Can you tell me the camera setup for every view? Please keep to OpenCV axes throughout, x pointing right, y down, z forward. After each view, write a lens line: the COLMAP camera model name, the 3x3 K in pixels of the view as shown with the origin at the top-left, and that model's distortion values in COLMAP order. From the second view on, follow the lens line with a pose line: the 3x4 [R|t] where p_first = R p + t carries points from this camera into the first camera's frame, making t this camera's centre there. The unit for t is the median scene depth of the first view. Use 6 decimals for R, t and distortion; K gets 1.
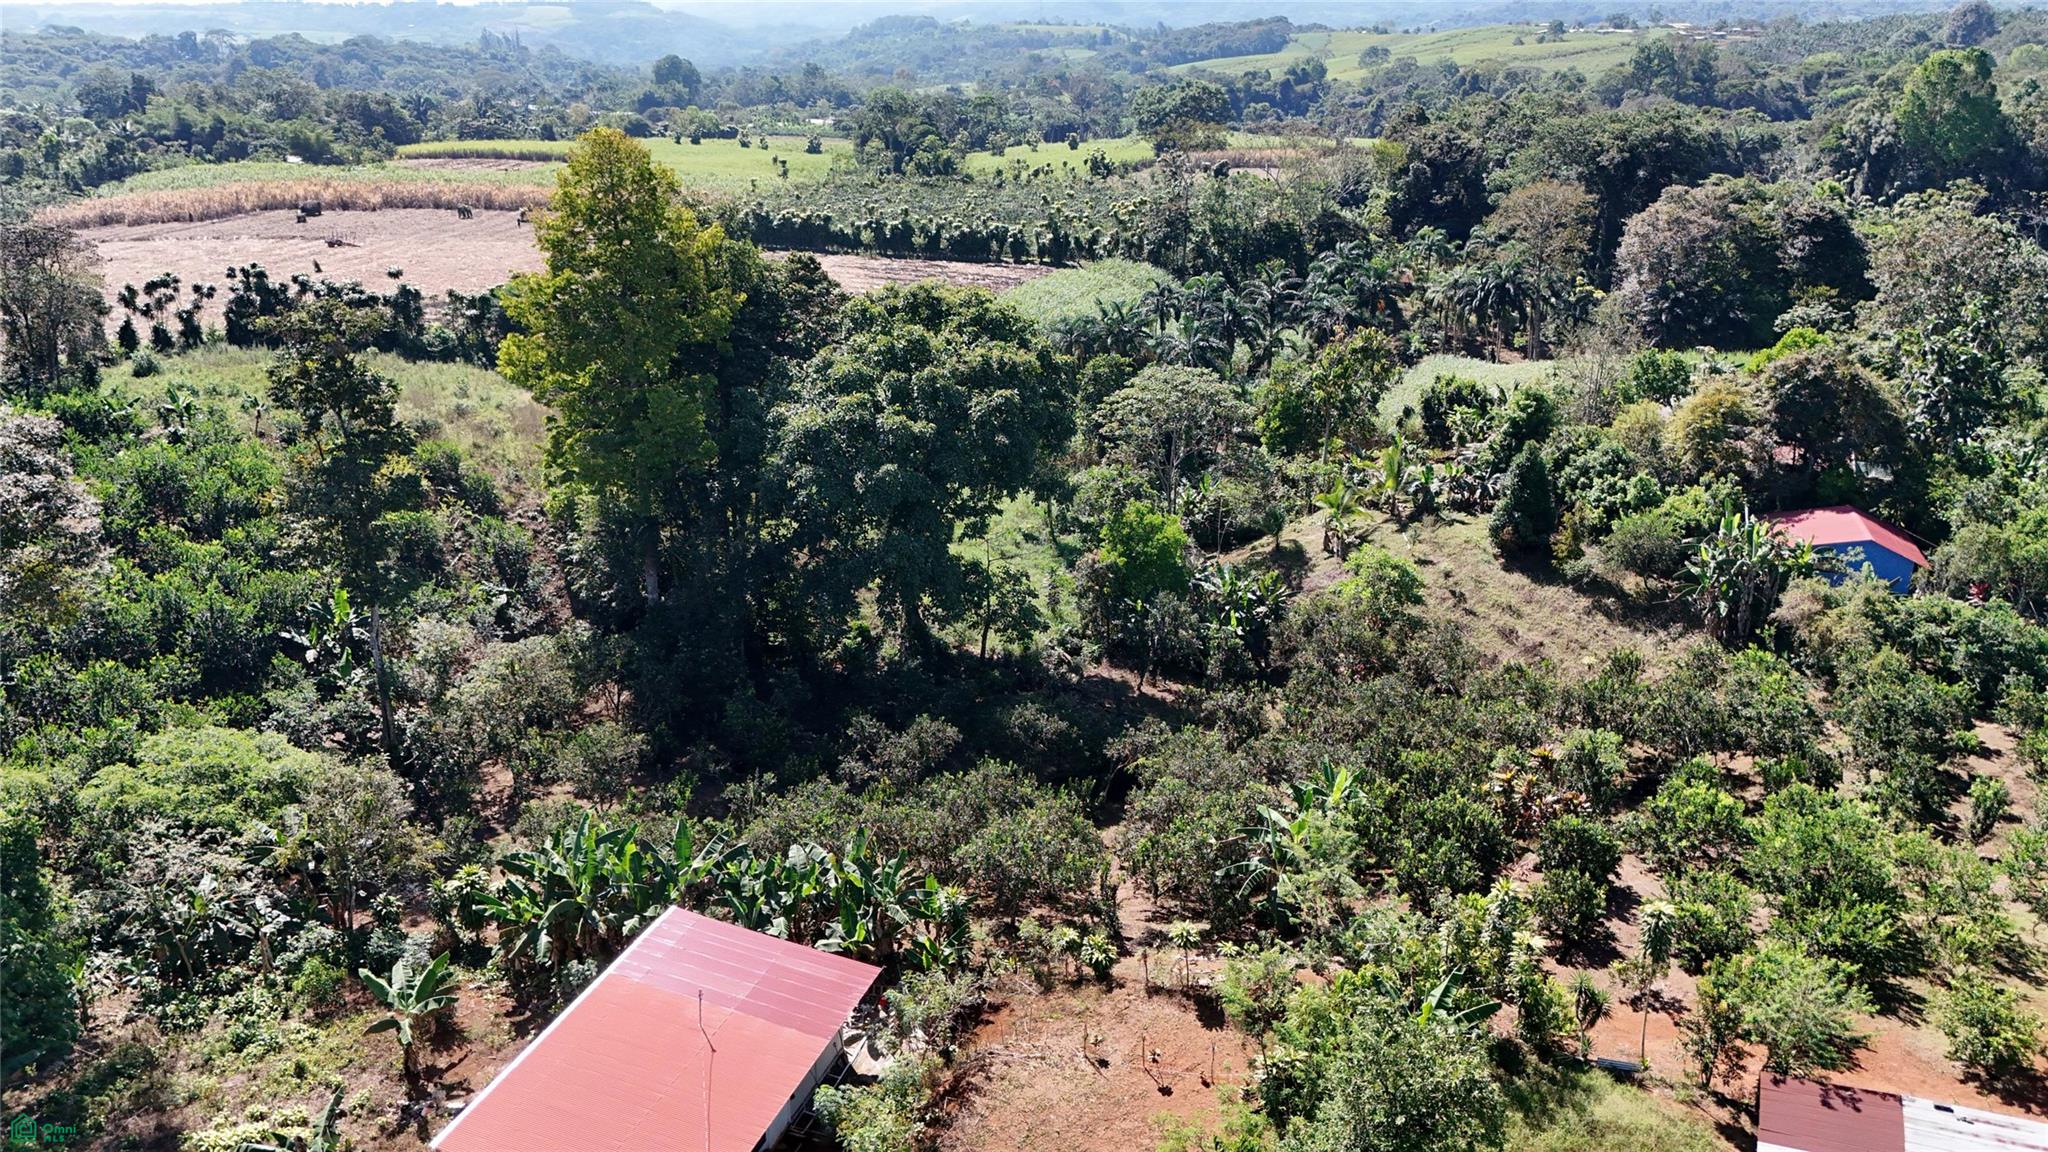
lens RADIAL K [[1548.7, 0, 1017.6], [0, 1548.7, 558.9], [0, 0, 1]] dist [0.065458, -0.070081]
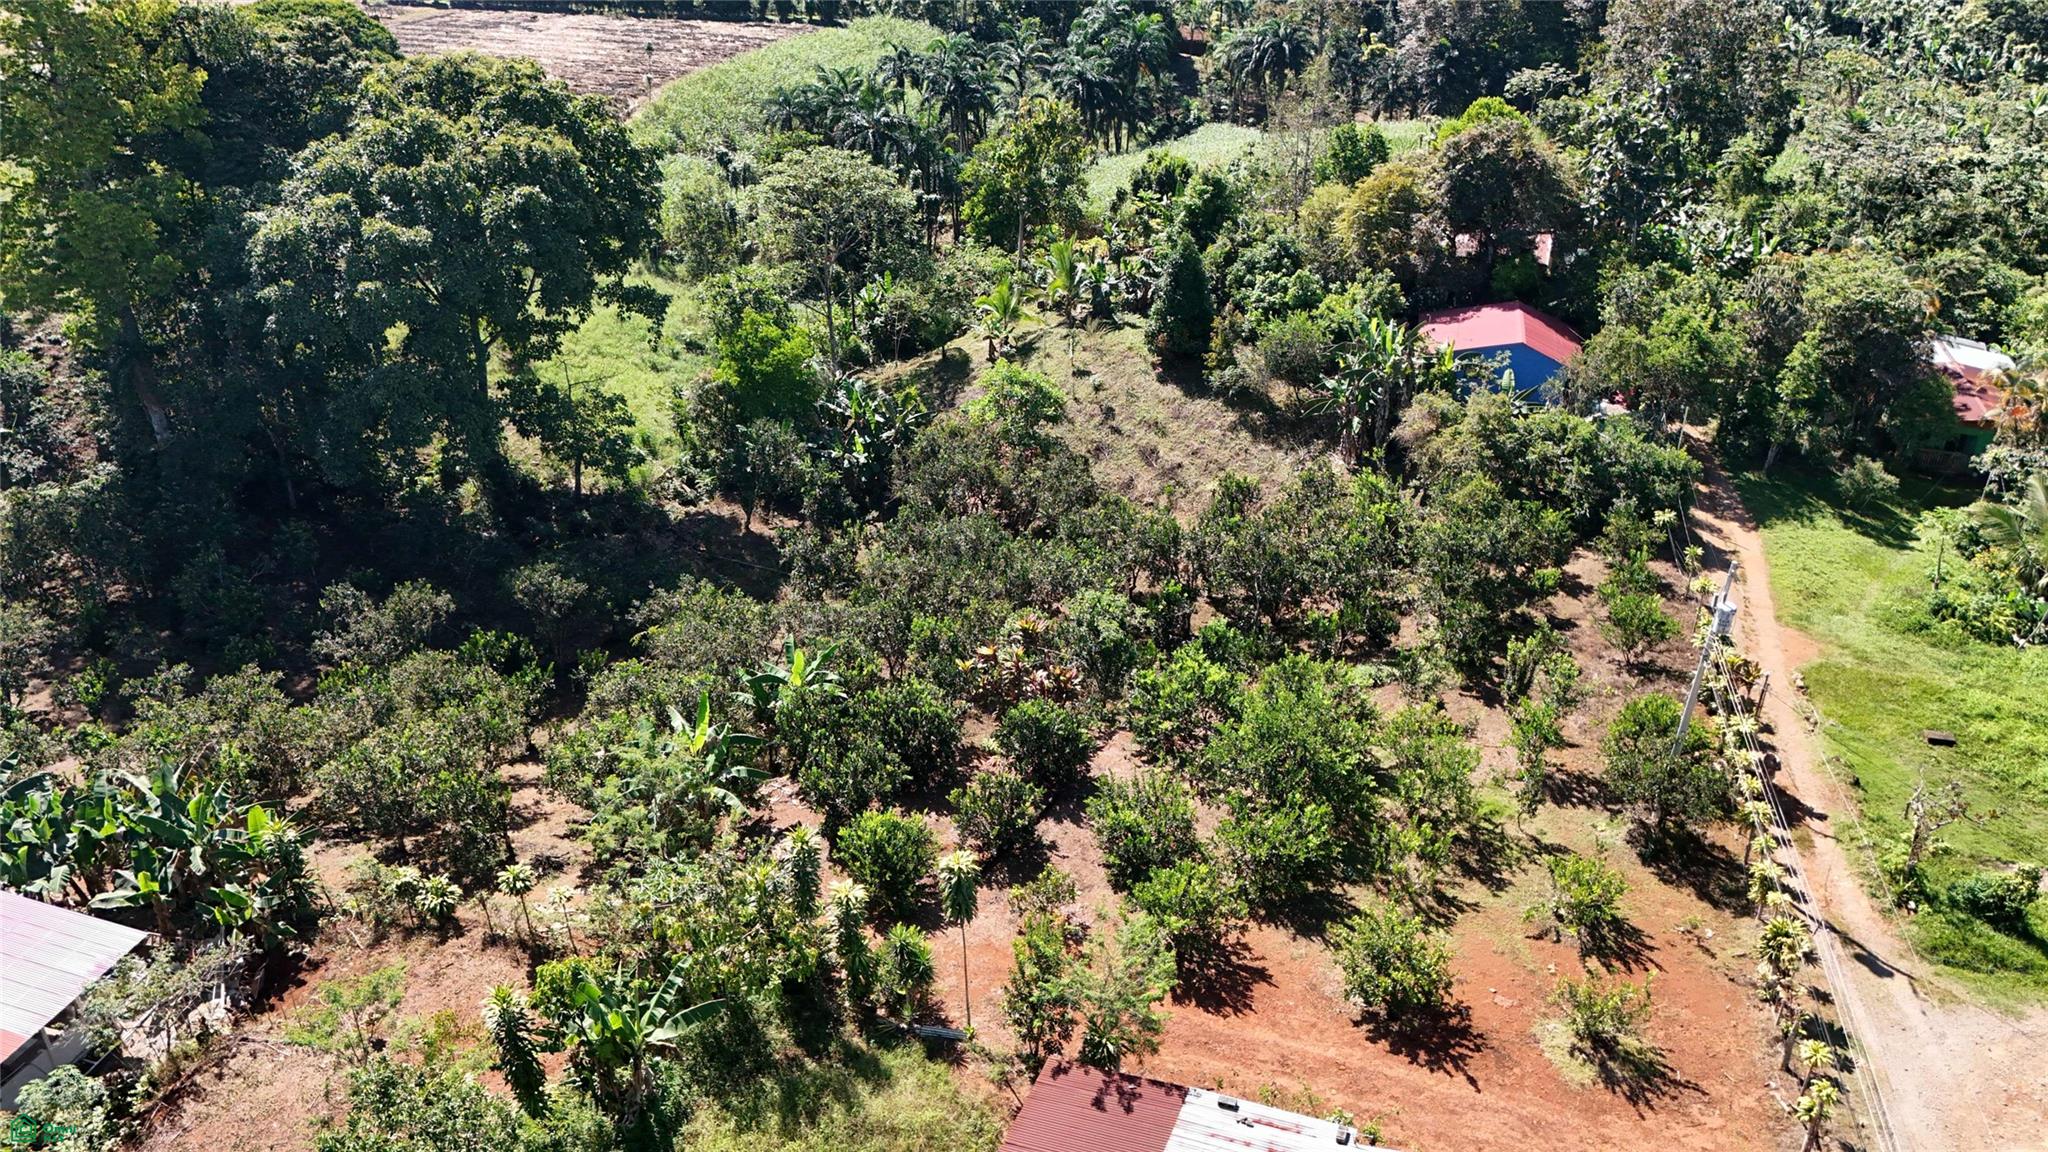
lens RADIAL K [[1548.7, 0, 1028.3], [0, 1548.7, 582.5], [0, 0, 1]] dist [0.065458, -0.070081]
pose [[0.997789, -0.032569, 0.057941, 0.187947], [0.022973, 0.986984, 0.159168, -0.023358], [-0.062371, -0.157485, 0.985550, 0.101473]]
